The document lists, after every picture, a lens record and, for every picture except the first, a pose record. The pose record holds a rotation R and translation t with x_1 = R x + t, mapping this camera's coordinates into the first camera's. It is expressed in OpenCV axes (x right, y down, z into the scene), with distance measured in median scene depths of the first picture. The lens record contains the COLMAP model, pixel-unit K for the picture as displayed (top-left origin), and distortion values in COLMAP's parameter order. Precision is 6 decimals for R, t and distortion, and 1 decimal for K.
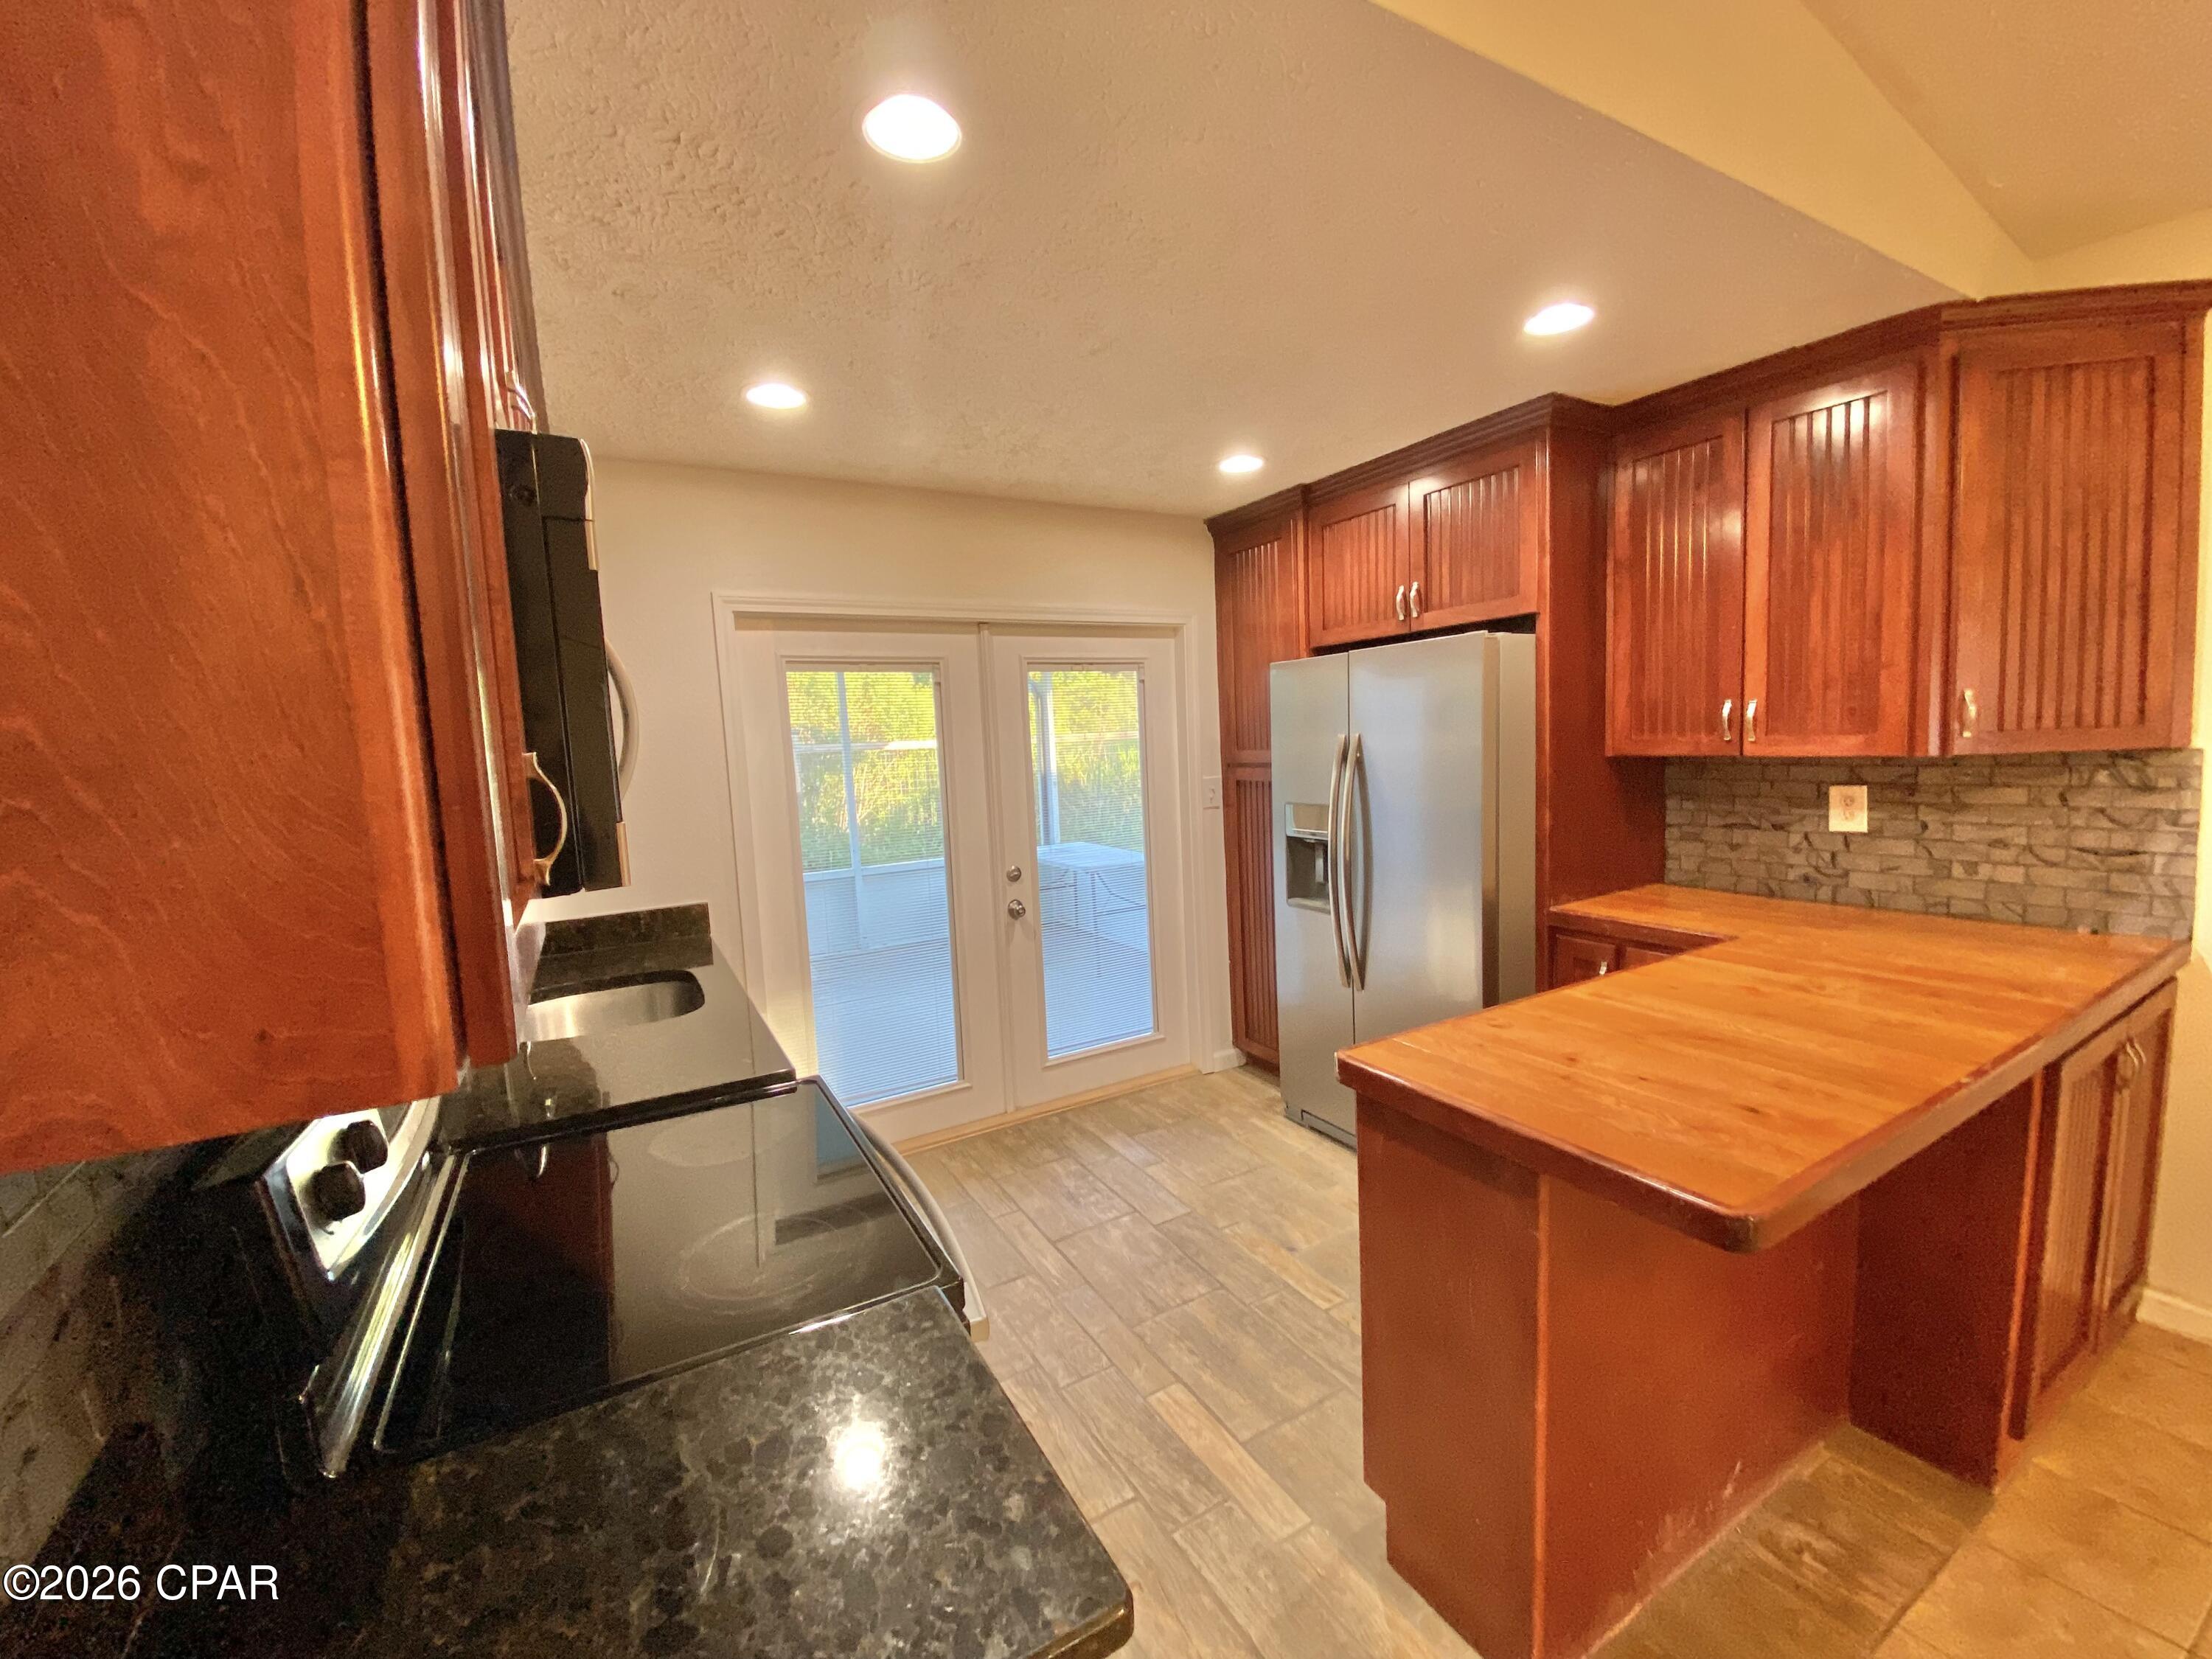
lens RADIAL K [[897.0, 0, 1106.0], [0, 897.0, 829.5], [0, 0, 1]] dist [0.012139, -0.017184]
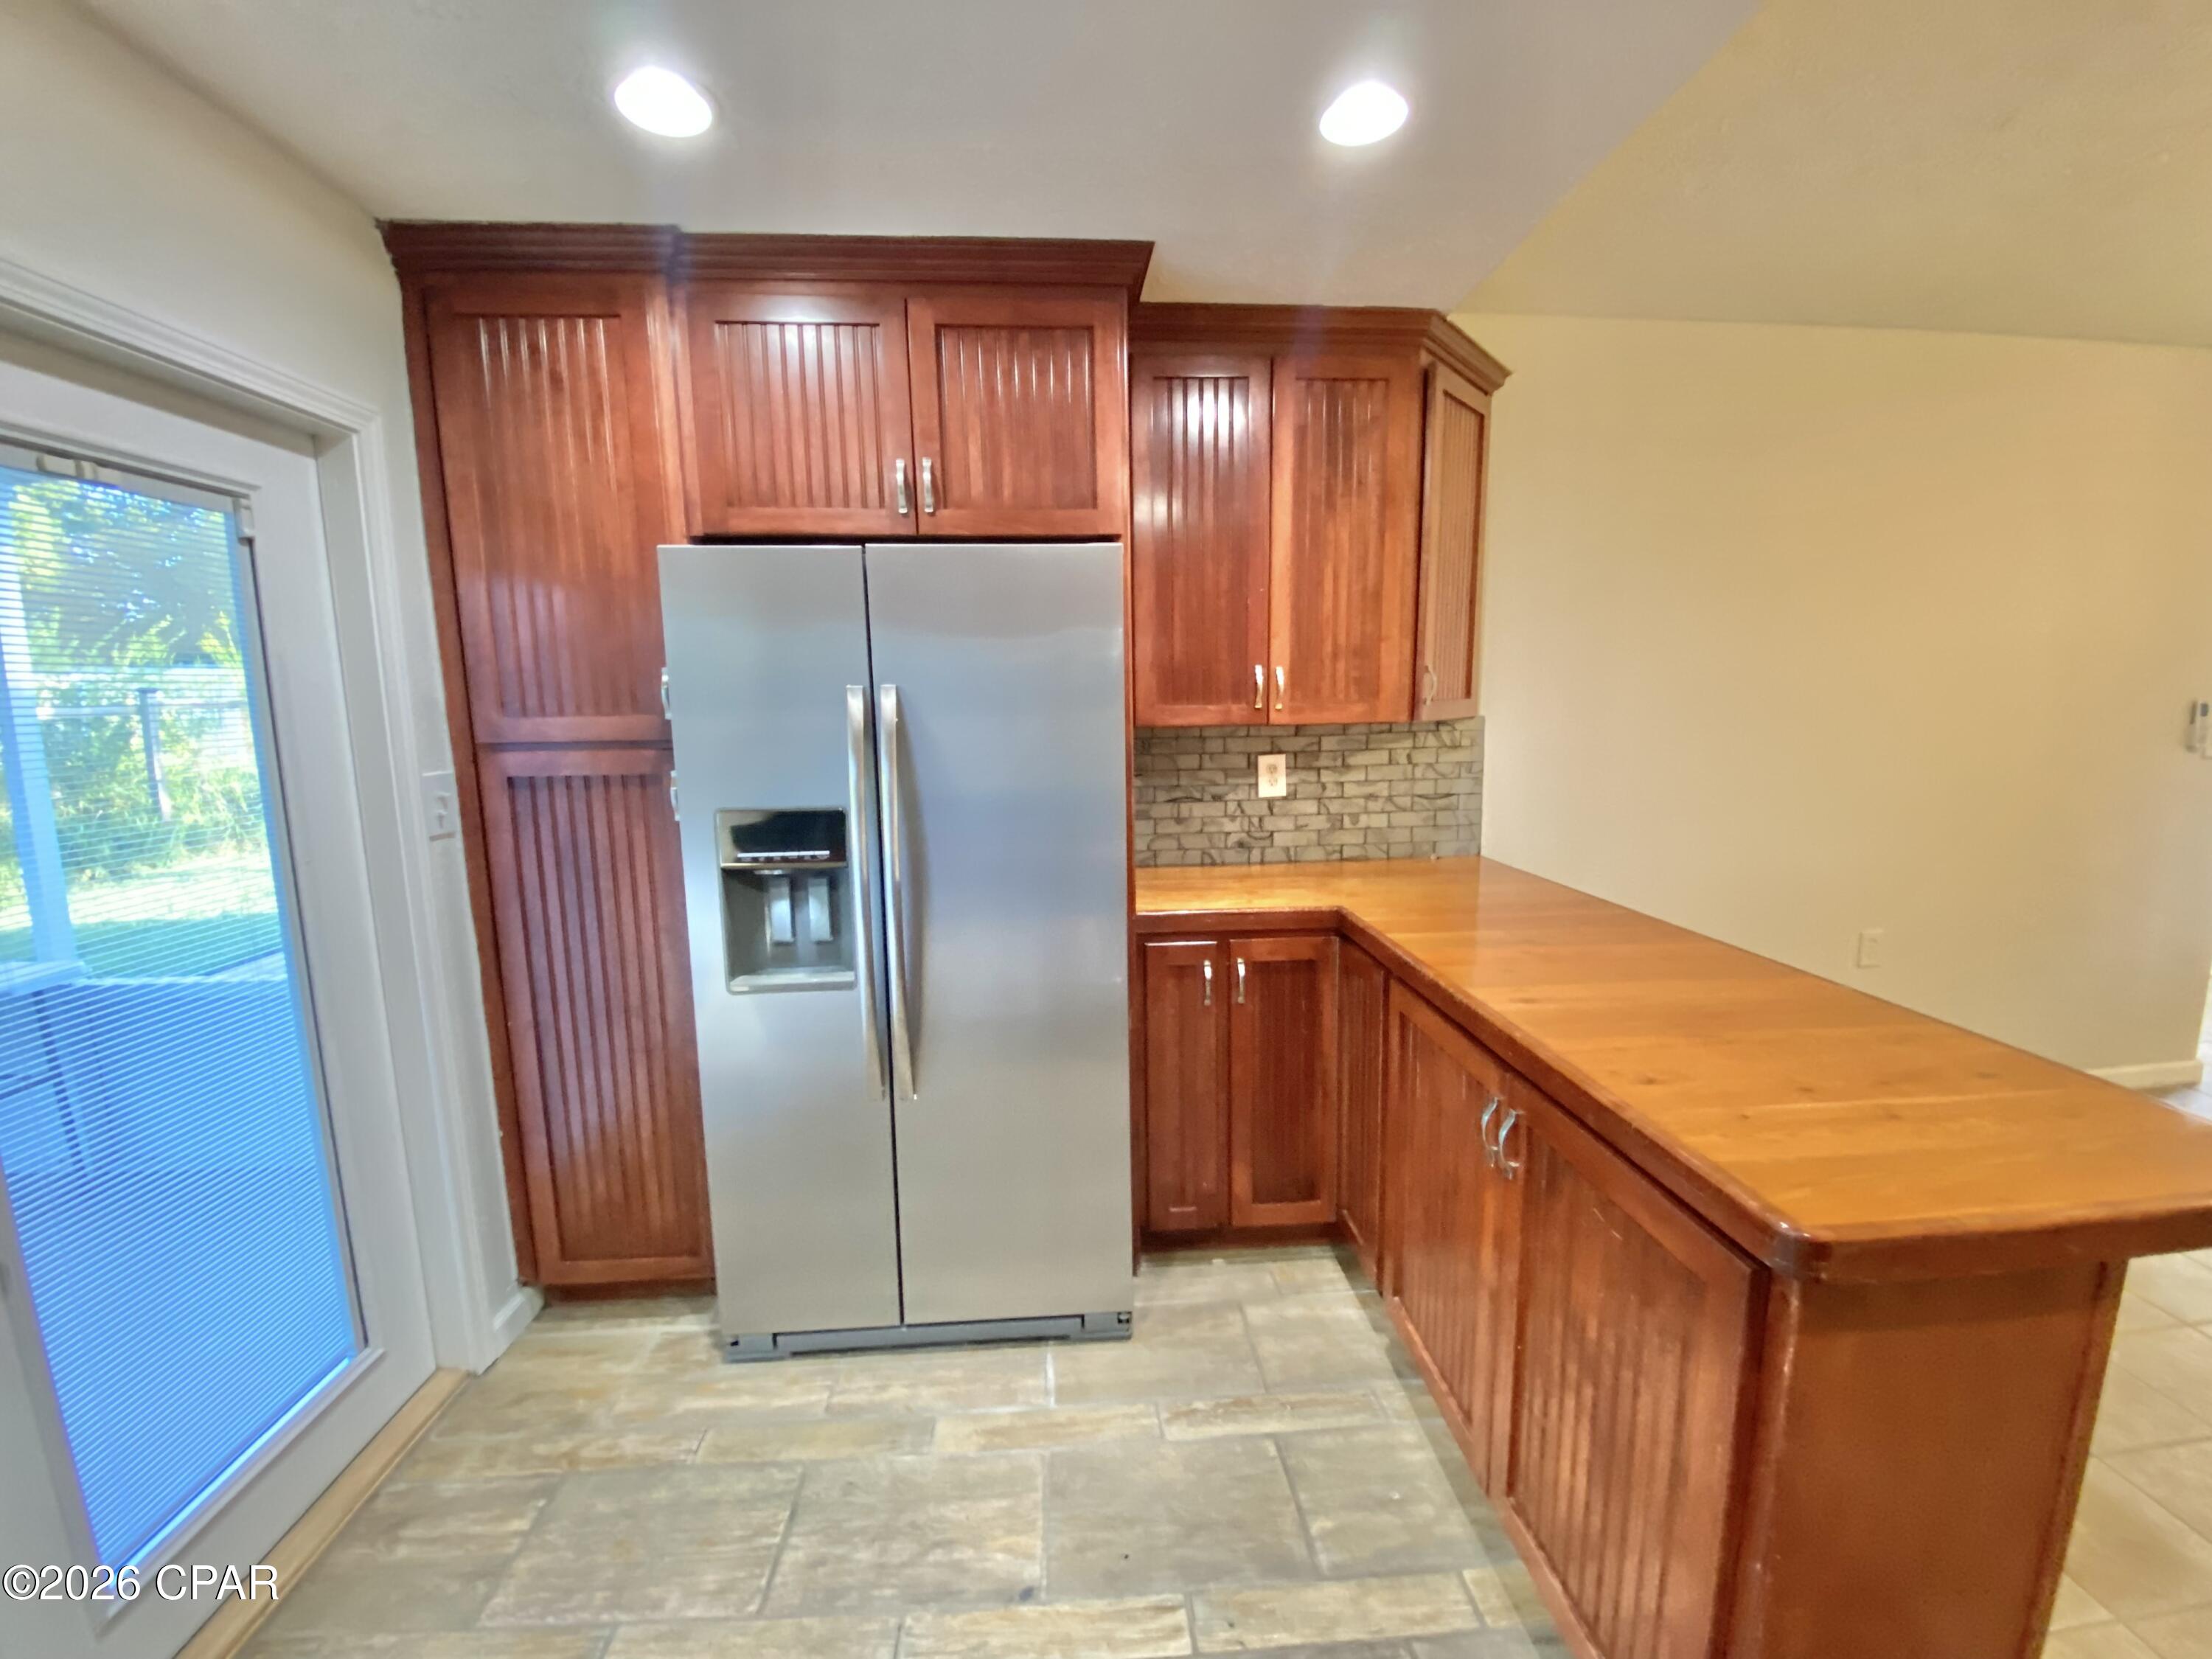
lens RADIAL K [[883.6, 0, 1110.8], [0, 883.6, 831.9], [0, 0, 1]] dist [0.027813, -0.023140]
pose [[0.443002, -0.088656, 0.892126, -0.231234], [0.089911, 0.994475, 0.054180, -0.031495], [-0.892001, 0.056210, 0.448525, 0.702277]]
